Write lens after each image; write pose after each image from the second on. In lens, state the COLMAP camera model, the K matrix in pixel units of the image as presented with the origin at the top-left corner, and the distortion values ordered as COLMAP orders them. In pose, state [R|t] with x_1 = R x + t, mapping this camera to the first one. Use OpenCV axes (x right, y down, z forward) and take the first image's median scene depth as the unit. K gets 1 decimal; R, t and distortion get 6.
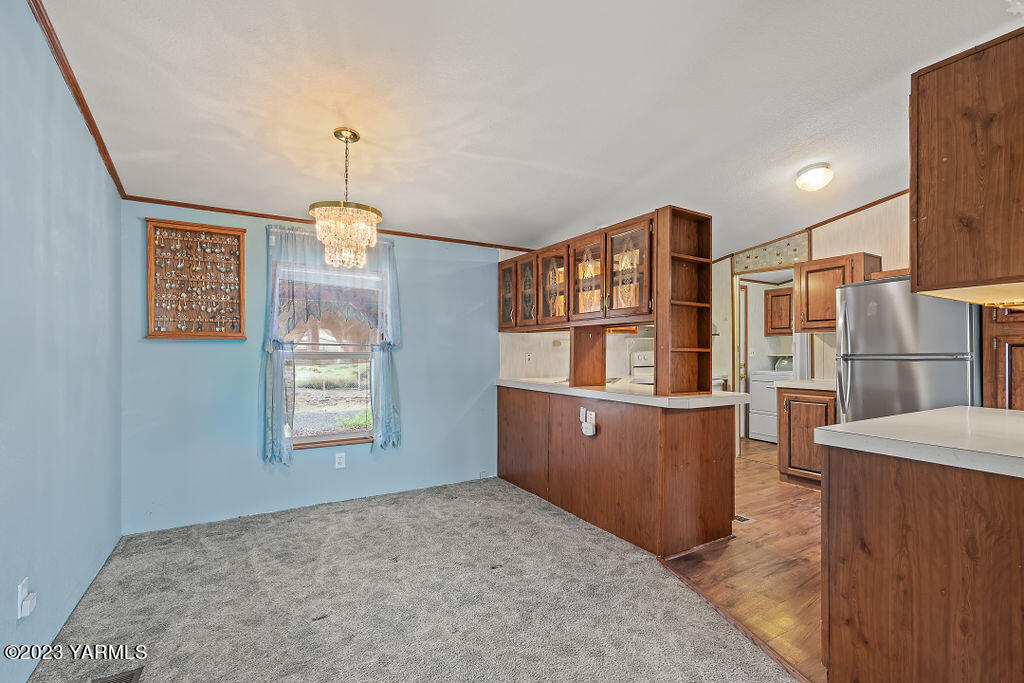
lens RADIAL K [[475.4, 0, 576.6], [0, 475.4, 353.7], [0, 0, 1]] dist [-0.003783, 0.000972]
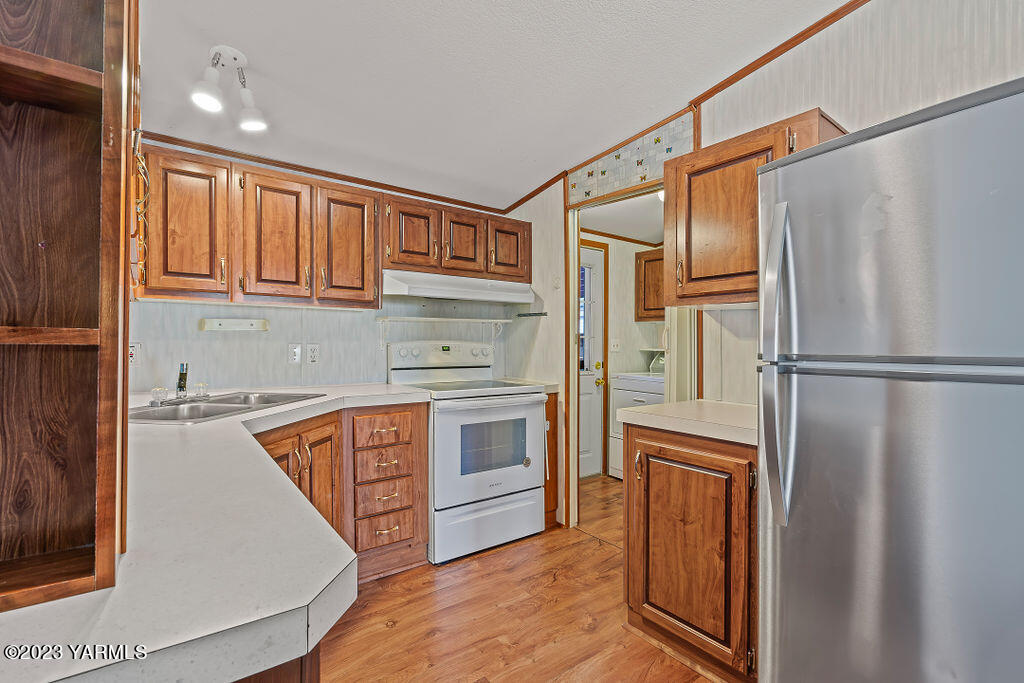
lens RADIAL K [[475.4, 0, 502.3], [0, 475.4, 343.8], [0, 0, 1]] dist [-0.003783, 0.000972]
pose [[0.998581, 0.008832, 0.052524, 0.233666], [-0.008842, 0.999961, -0.000045, -0.003973], [-0.052523, -0.000420, 0.998620, 0.455563]]
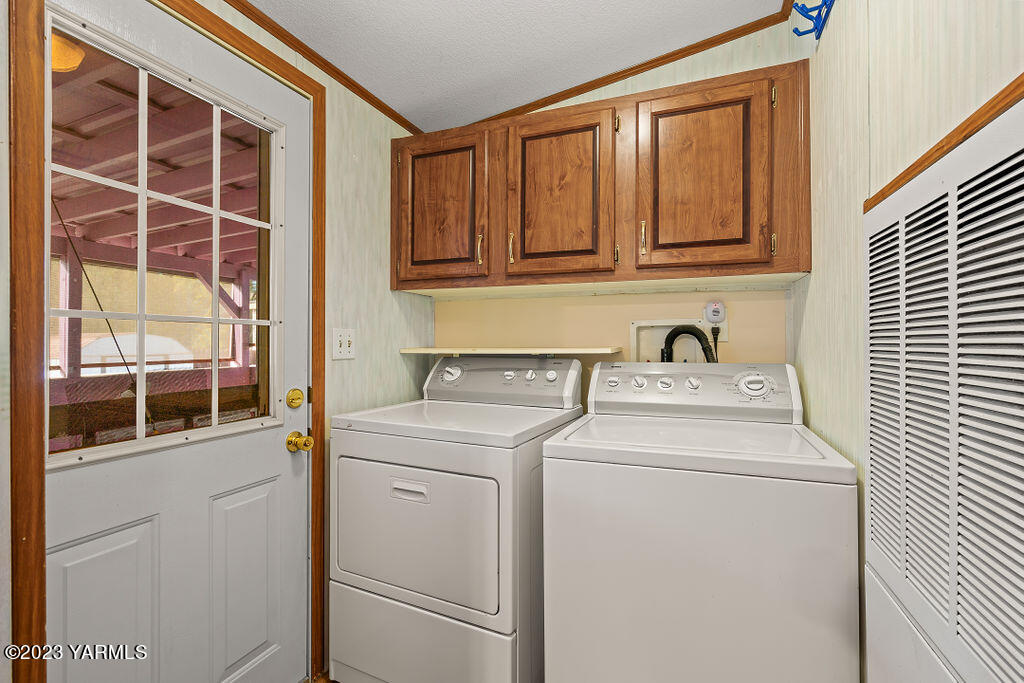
lens RADIAL K [[475.4, 0, 520.3], [0, 475.4, 338.8], [0, 0, 1]] dist [-0.003783, 0.000972]
pose [[0.816956, 0.006918, 0.576658, 0.389311], [0.000557, 0.999918, -0.012784, -0.001498], [-0.576700, 0.010765, 0.816885, 0.951712]]
